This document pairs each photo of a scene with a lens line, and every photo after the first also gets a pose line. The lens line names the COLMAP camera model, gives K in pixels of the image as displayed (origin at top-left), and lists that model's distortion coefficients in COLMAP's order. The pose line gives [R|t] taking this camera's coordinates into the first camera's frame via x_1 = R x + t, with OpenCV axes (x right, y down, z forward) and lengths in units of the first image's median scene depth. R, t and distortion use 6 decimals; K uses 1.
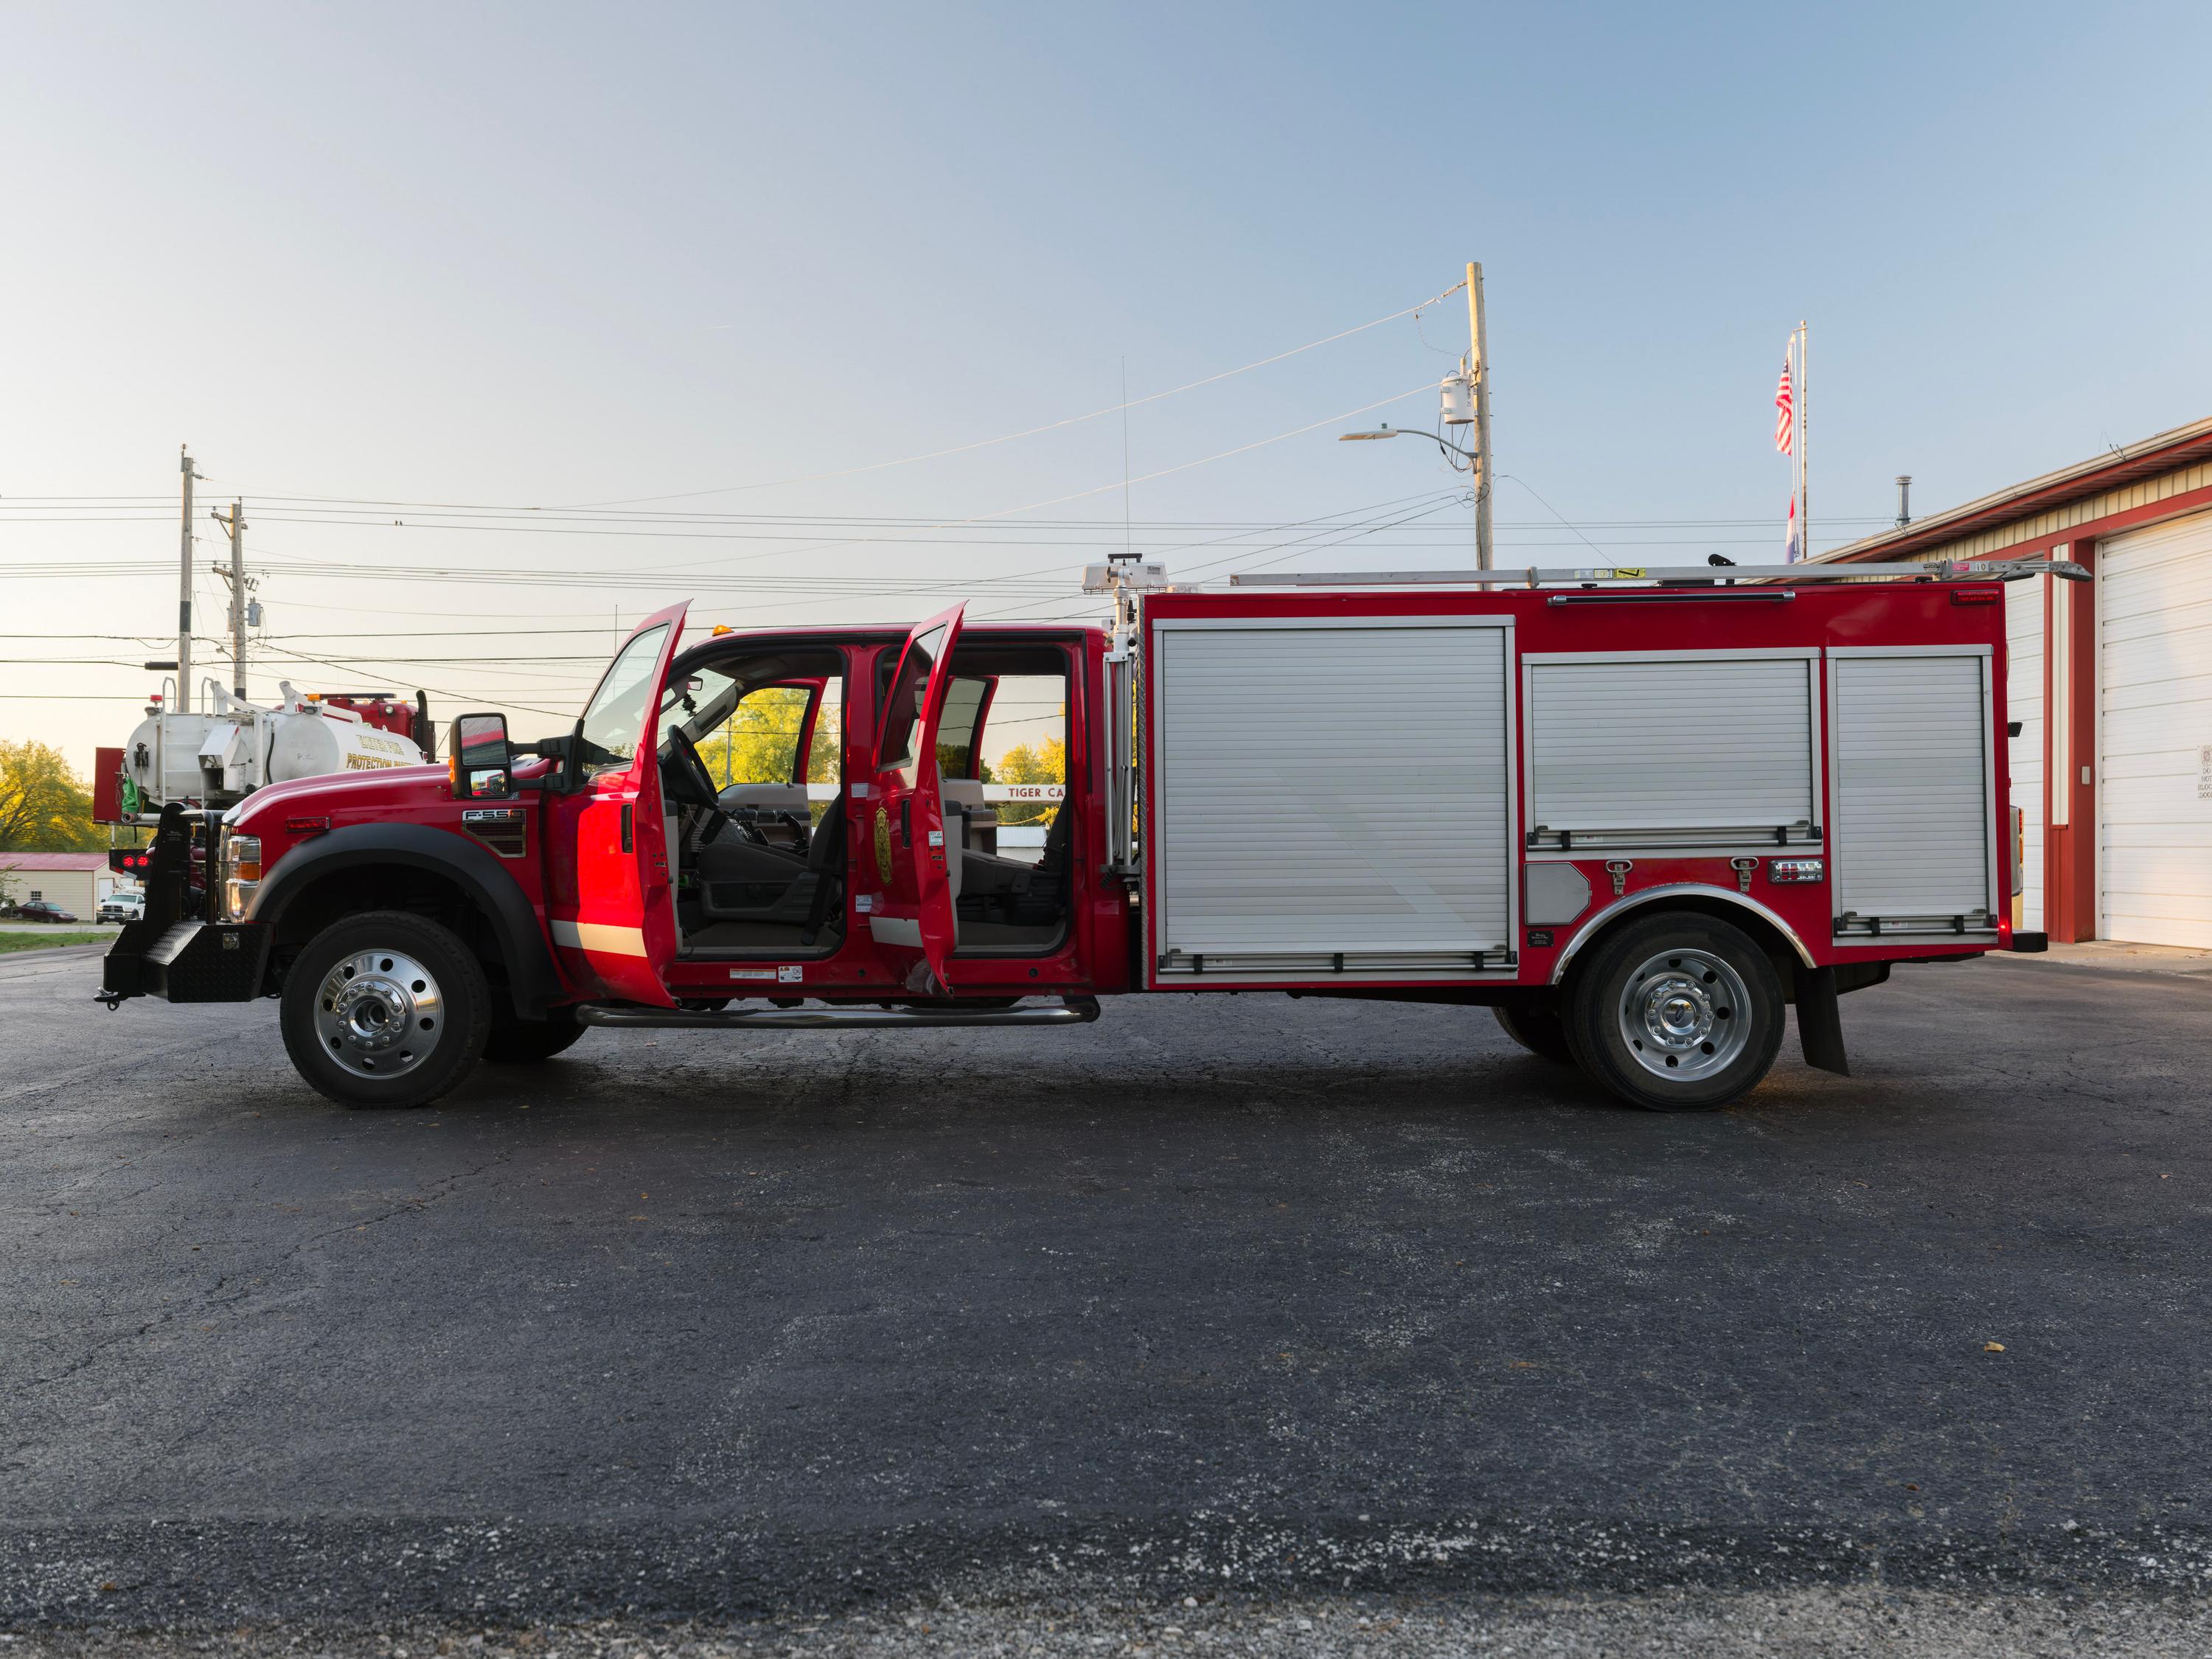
lens RADIAL K [[2265.7, 0, 1106.0], [0, 2265.7, 829.5], [0, 0, 1]] dist [0.004848, -0.001353]
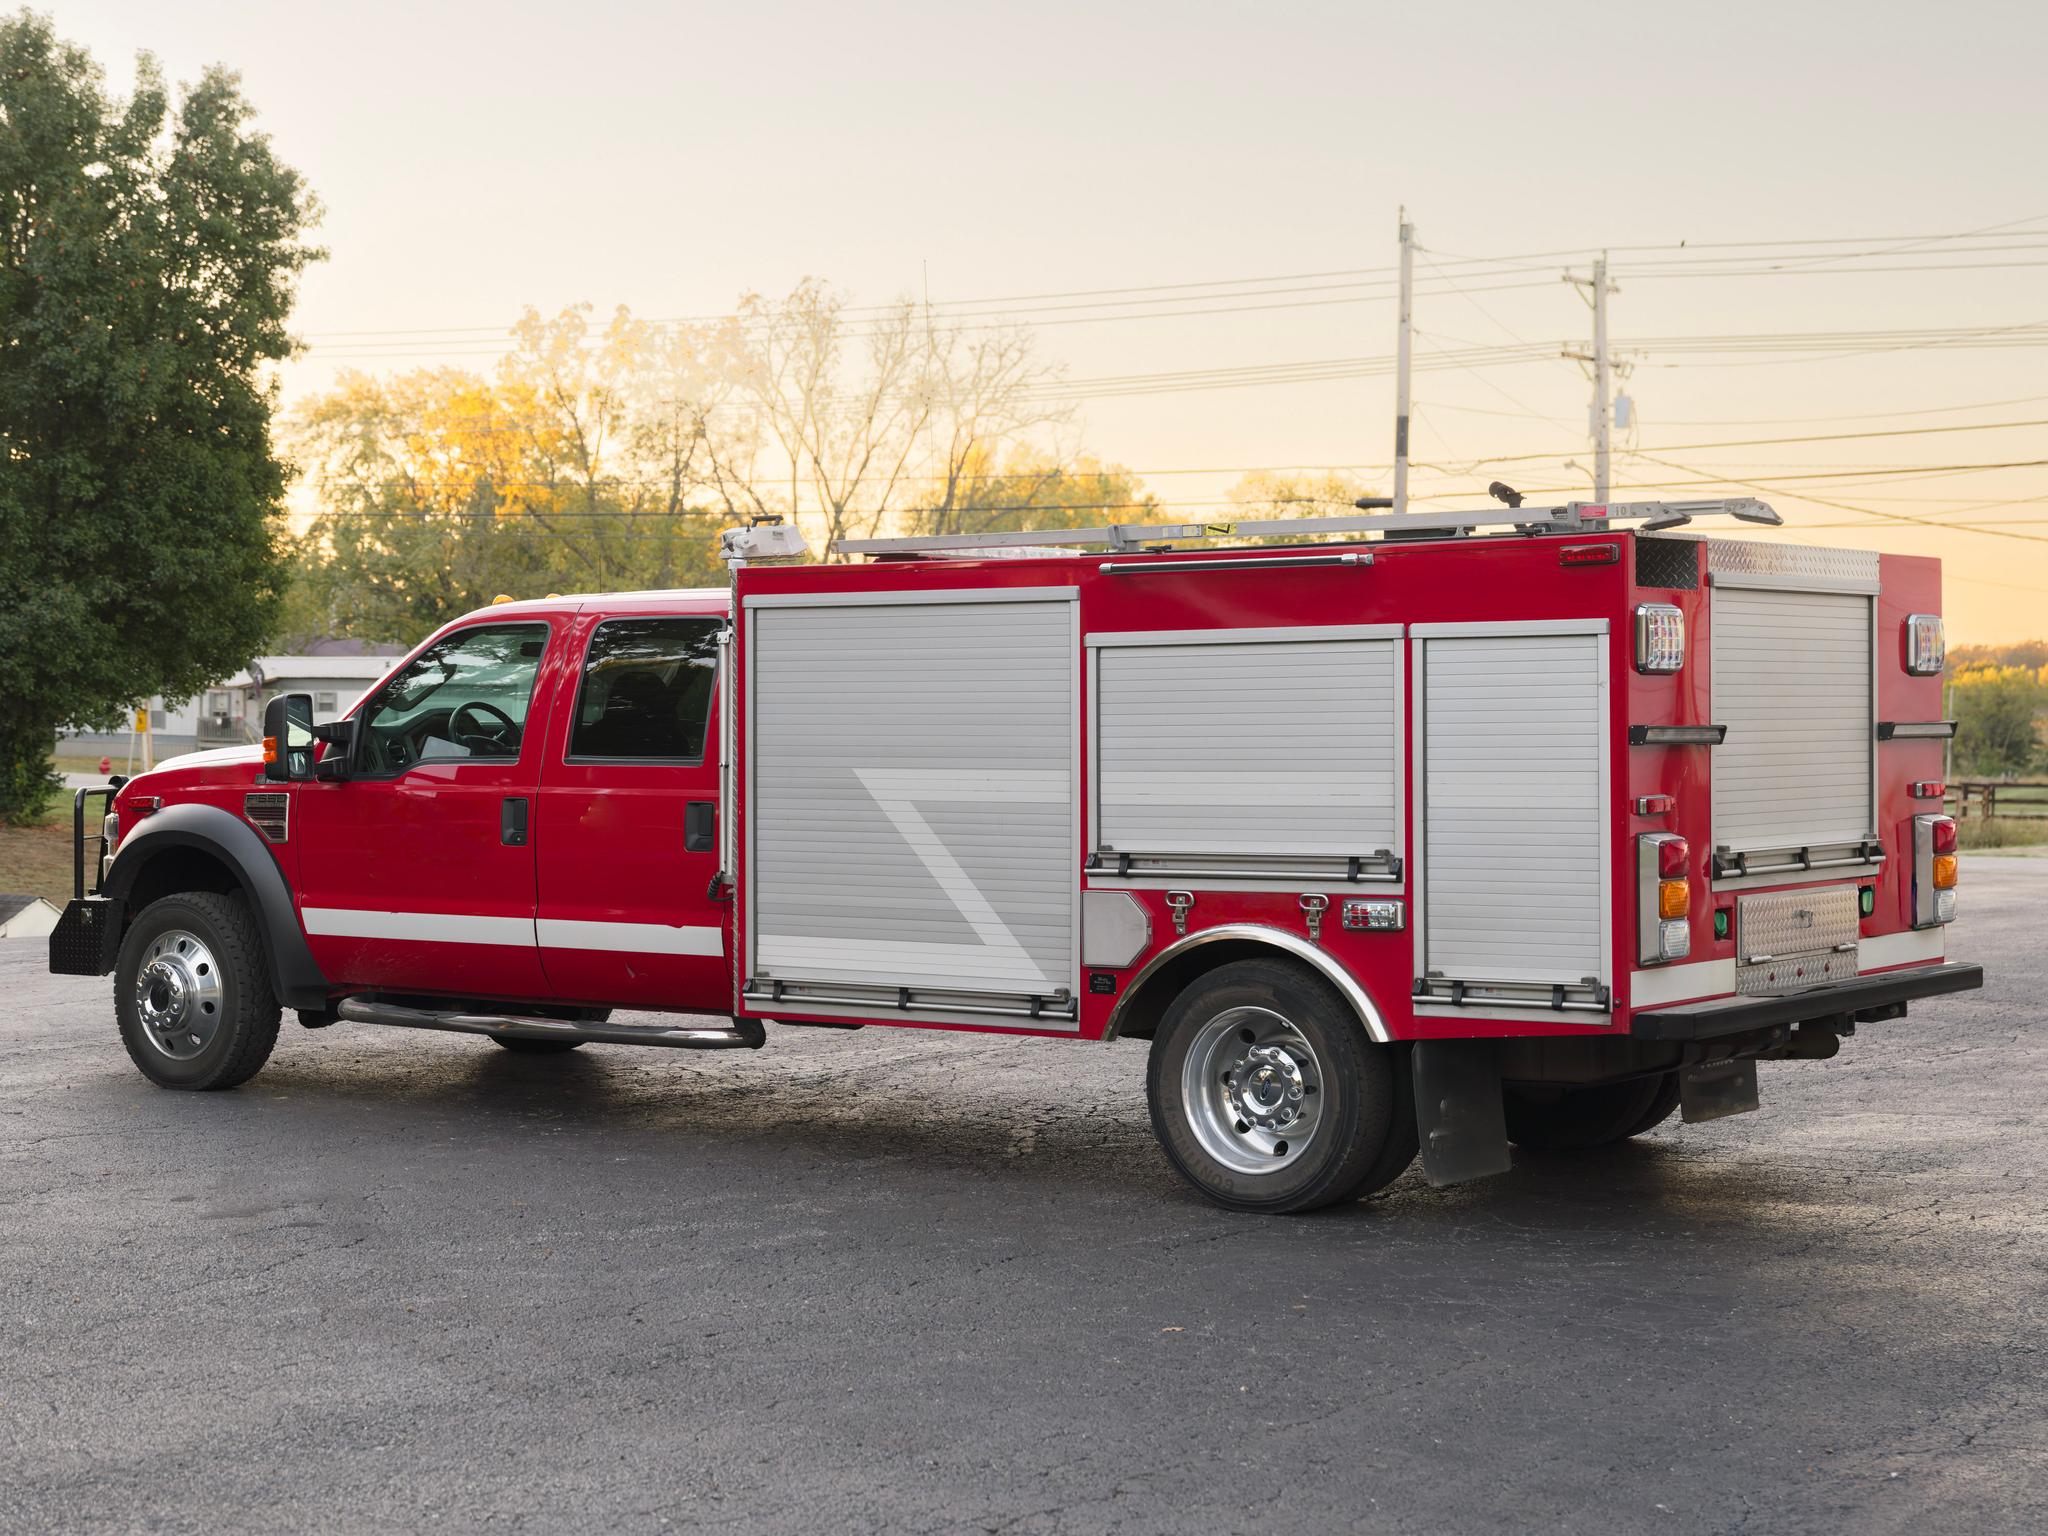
lens RADIAL K [[3462.3, 0, 1024.0], [0, 3462.3, 768.0], [0, 0, 1]] dist [0.066510, 0.126246]
pose [[0.807442, 0.018859, -0.589645, 0.899745], [-0.005426, 0.999684, 0.024544, -0.059604], [0.589922, -0.016618, 0.807289, -0.019493]]
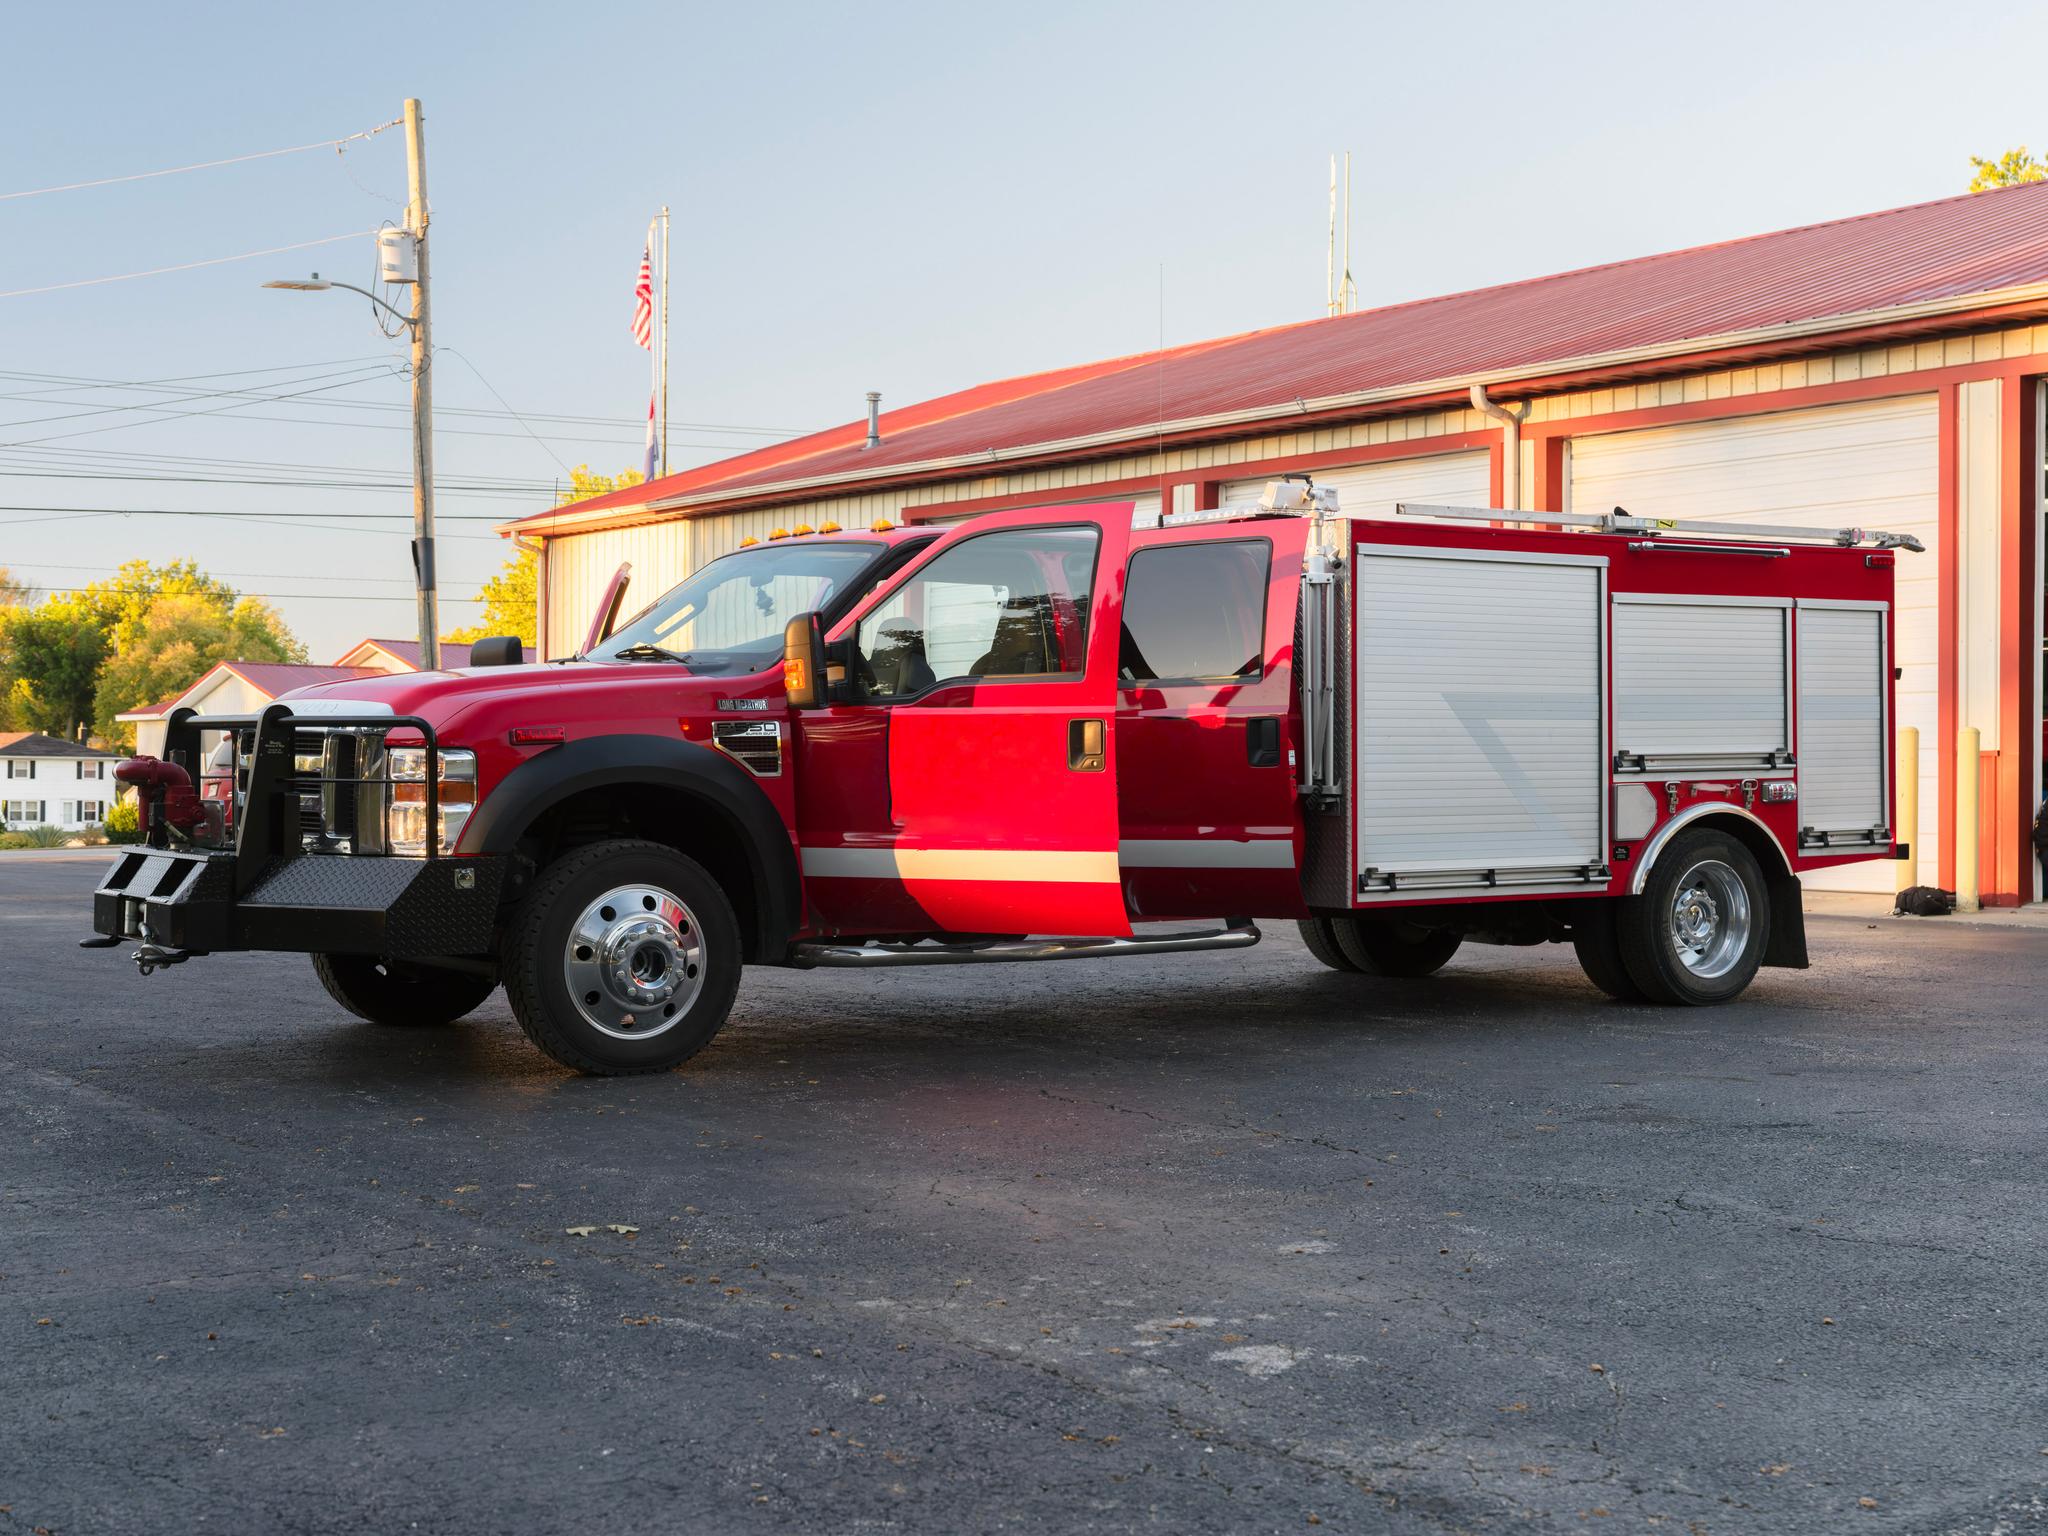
lens RADIAL K [[2636.0, 0, 1024.0], [0, 2636.0, 768.0], [0, 0, 1]] dist [0.035355, -0.008166]
pose [[0.820405, 0.005131, 0.571760, -0.776155], [-0.007877, 0.999966, 0.002329, 0.006182], [-0.571729, -0.006414, 0.820418, 0.116461]]
